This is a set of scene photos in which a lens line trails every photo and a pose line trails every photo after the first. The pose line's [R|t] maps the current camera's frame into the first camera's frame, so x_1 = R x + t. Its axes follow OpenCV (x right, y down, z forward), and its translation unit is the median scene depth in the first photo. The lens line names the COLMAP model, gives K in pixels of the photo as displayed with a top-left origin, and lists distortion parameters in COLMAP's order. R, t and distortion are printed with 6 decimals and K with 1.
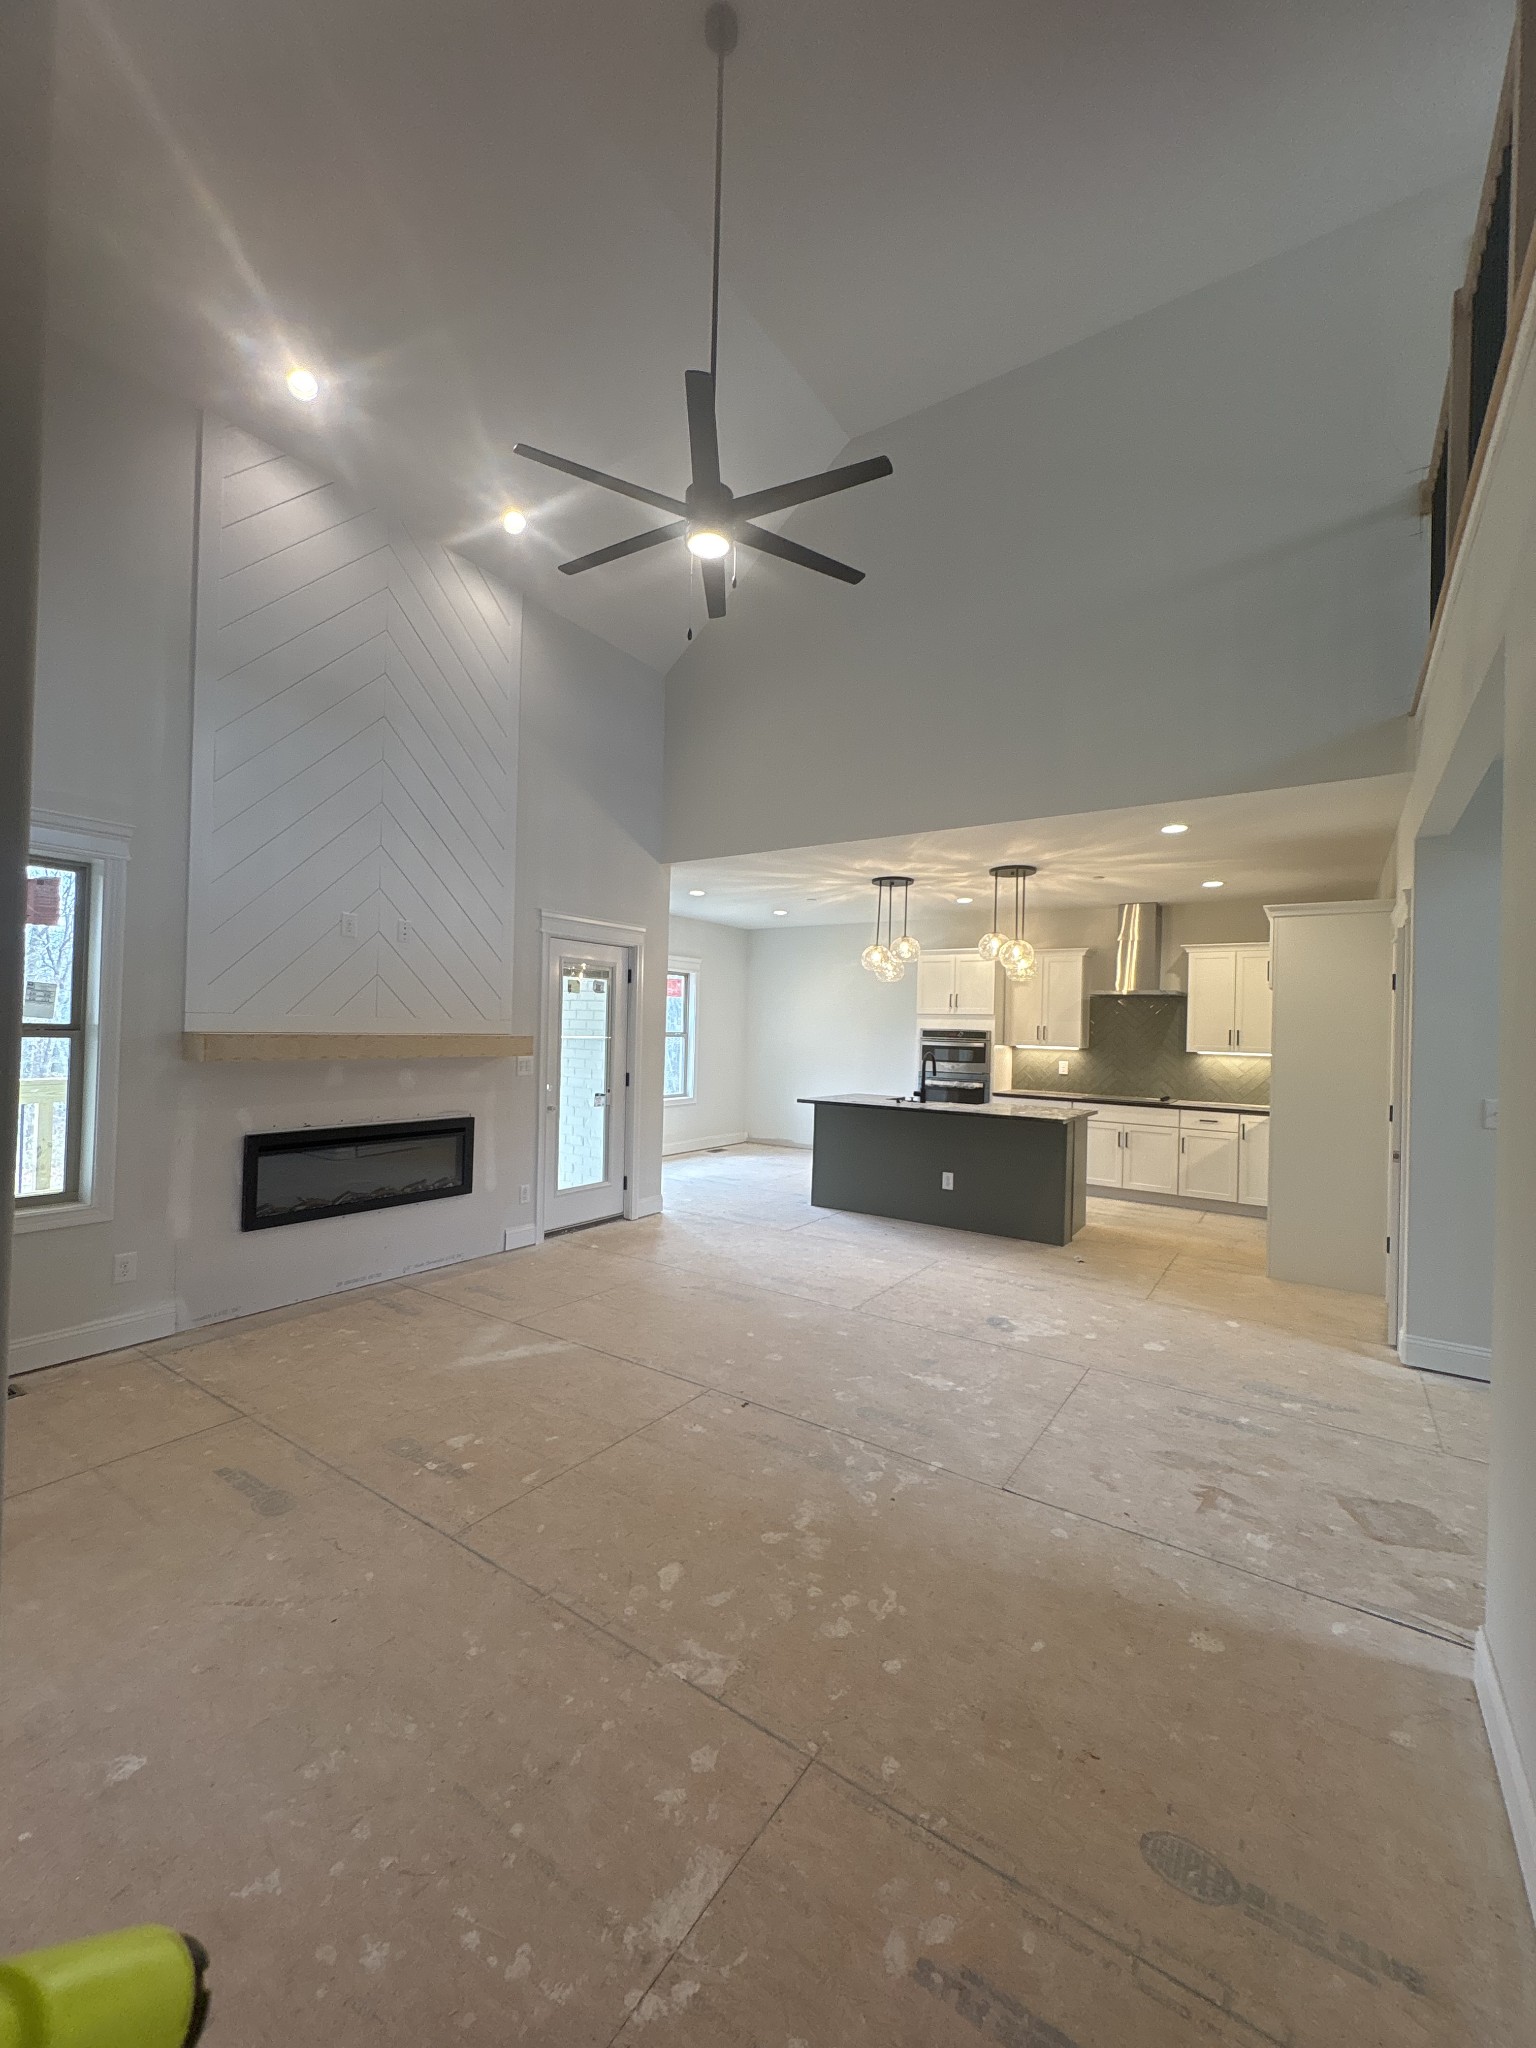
lens RADIAL K [[818.8, 0, 764.6], [0, 818.8, 1023.6], [0, 0, 1]] dist [-0.001496, 0.001152]
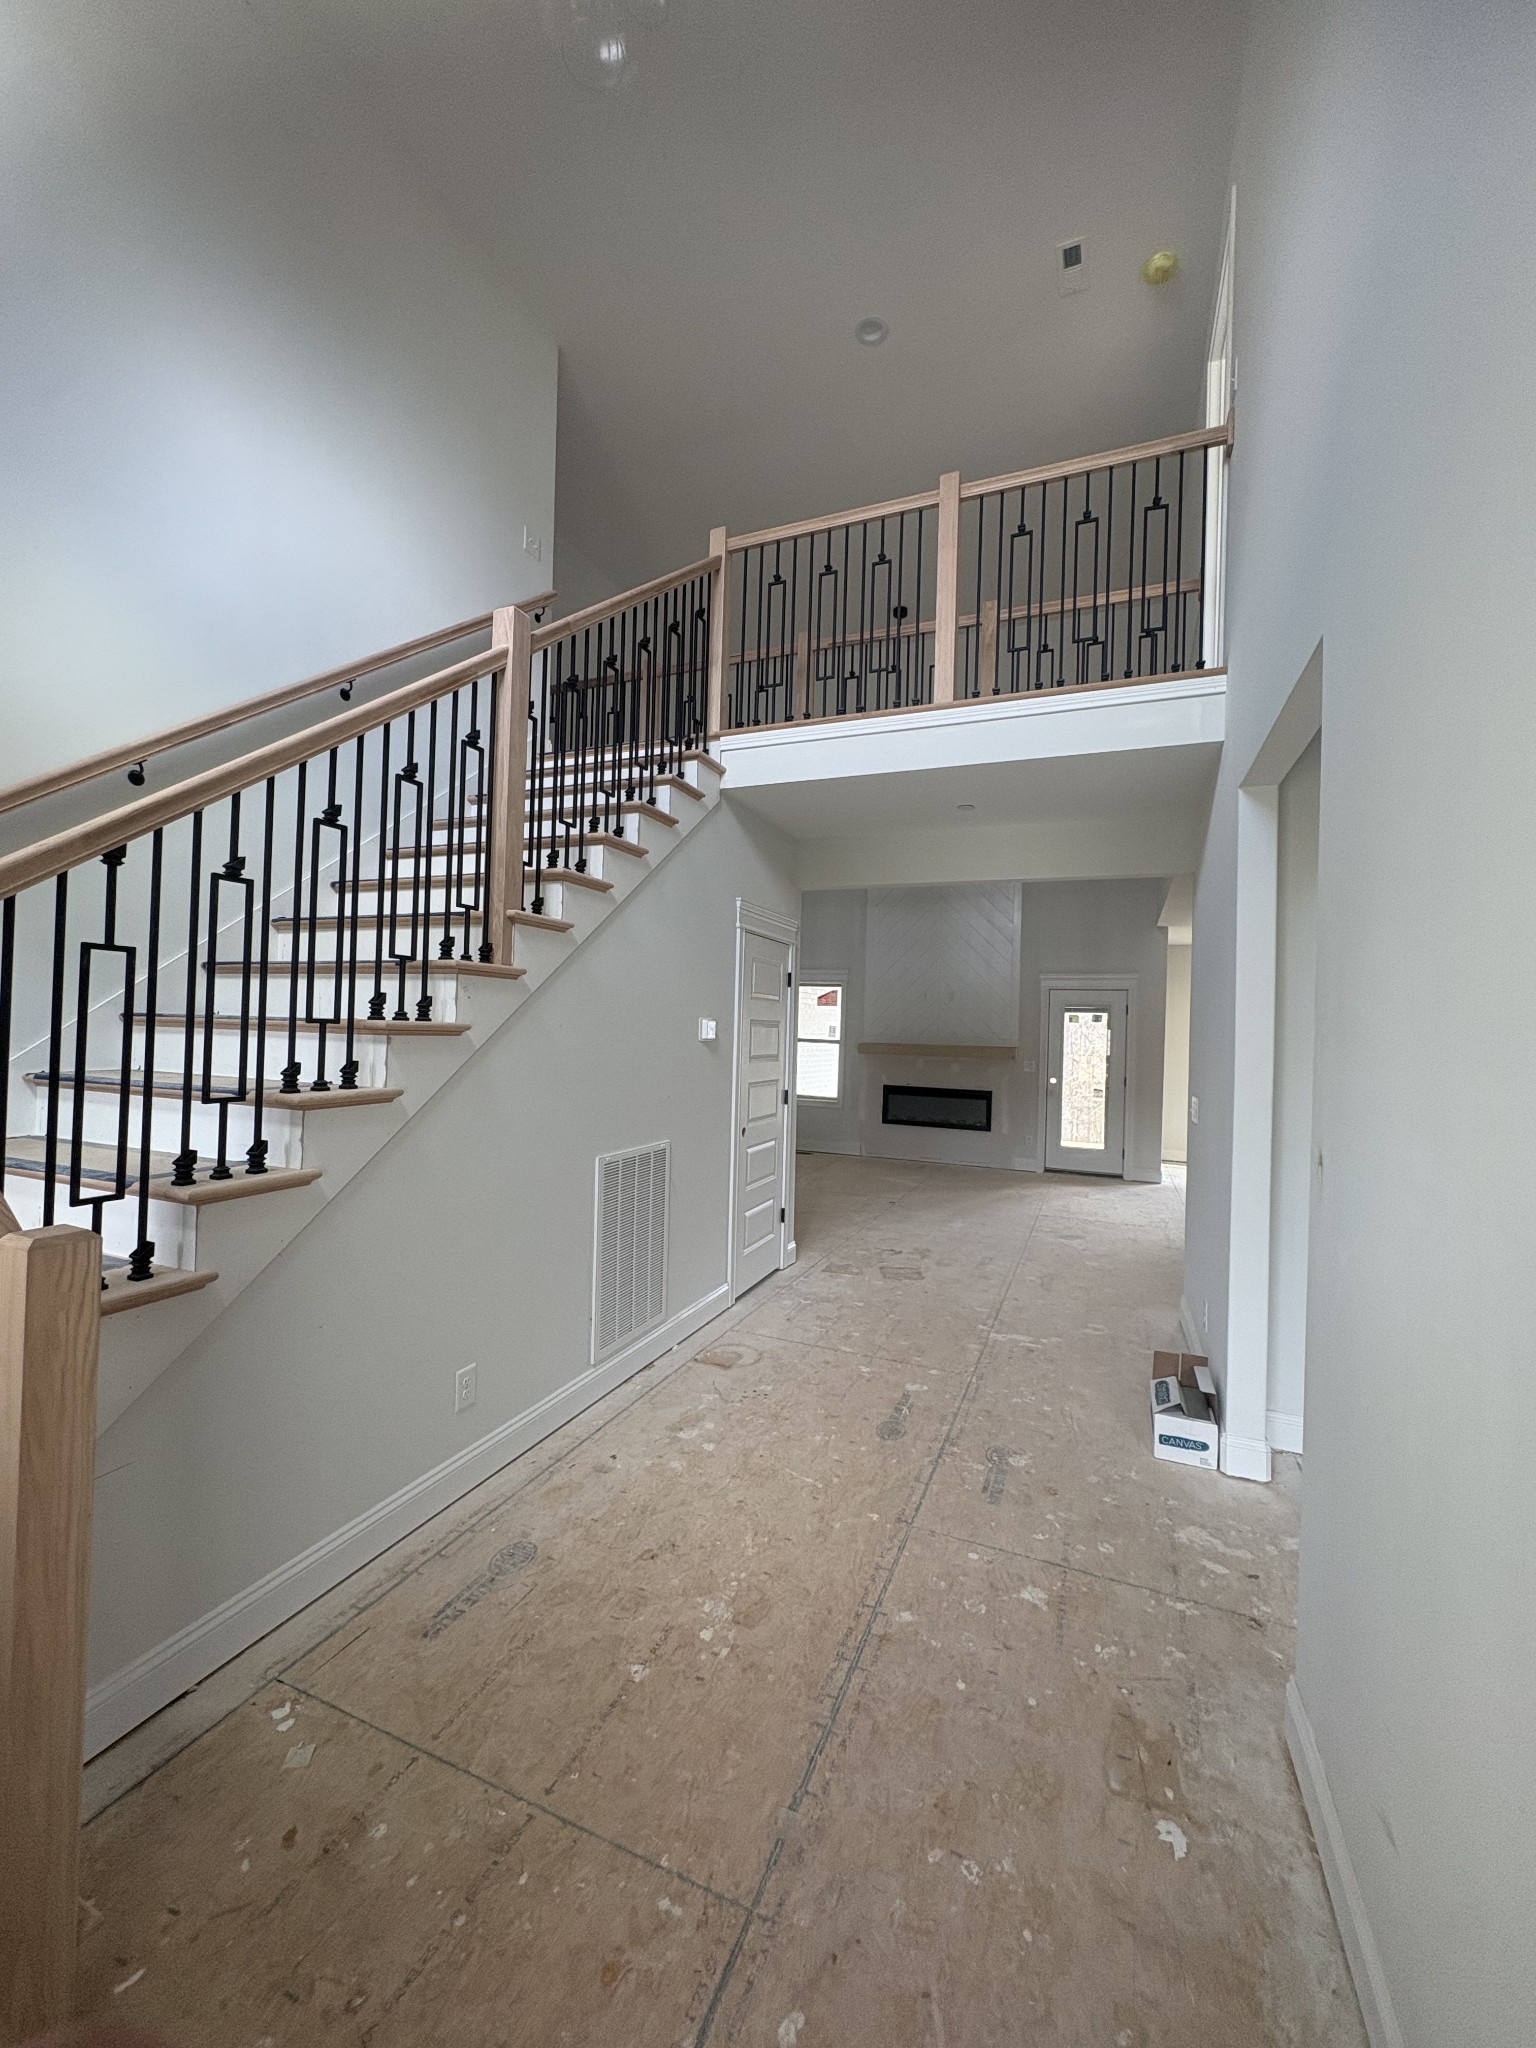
lens RADIAL K [[818.8, 0, 768.9], [0, 818.8, 1020.4], [0, 0, 1]] dist [-0.001496, 0.001152]
pose [[0.203681, -0.028913, -0.978610, 1.631373], [-0.019317, 0.999251, -0.033544, 0.030049], [0.978847, 0.025736, 0.202970, 0.142630]]
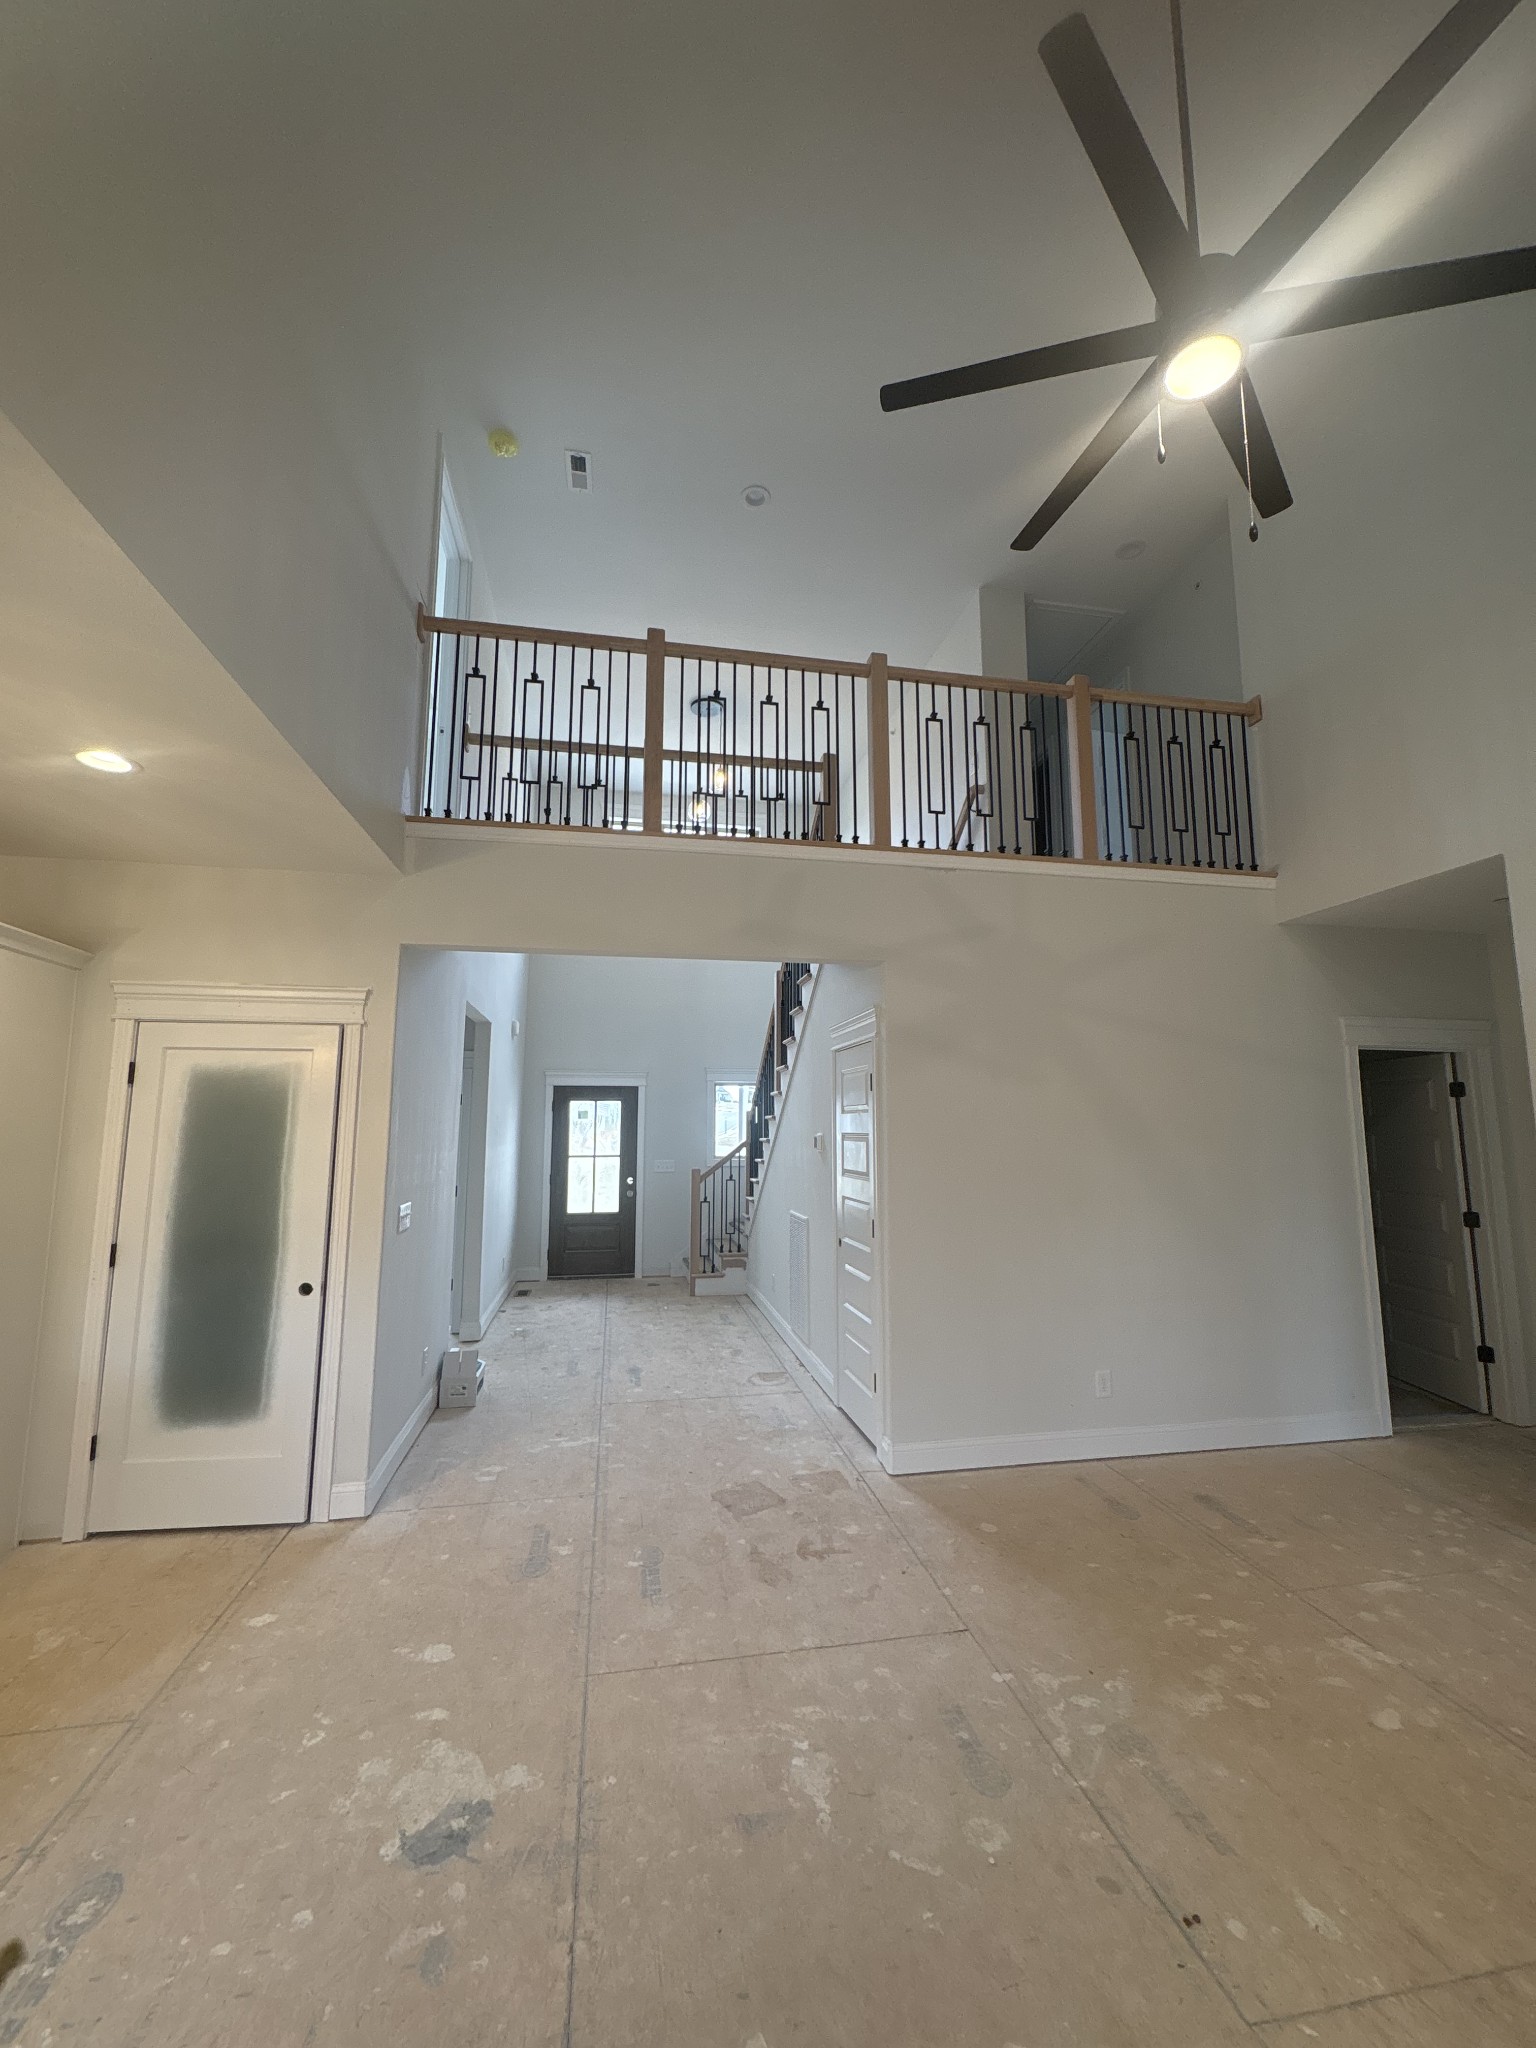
lens RADIAL K [[818.8, 0, 771.4], [0, 818.8, 1022.9], [0, 0, 1]] dist [-0.001496, 0.001152]
pose [[-0.707803, 0.062700, 0.703622, -0.178957], [-0.024542, 0.993269, -0.113199, -0.028098], [-0.705983, -0.097391, -0.701500, 1.217354]]
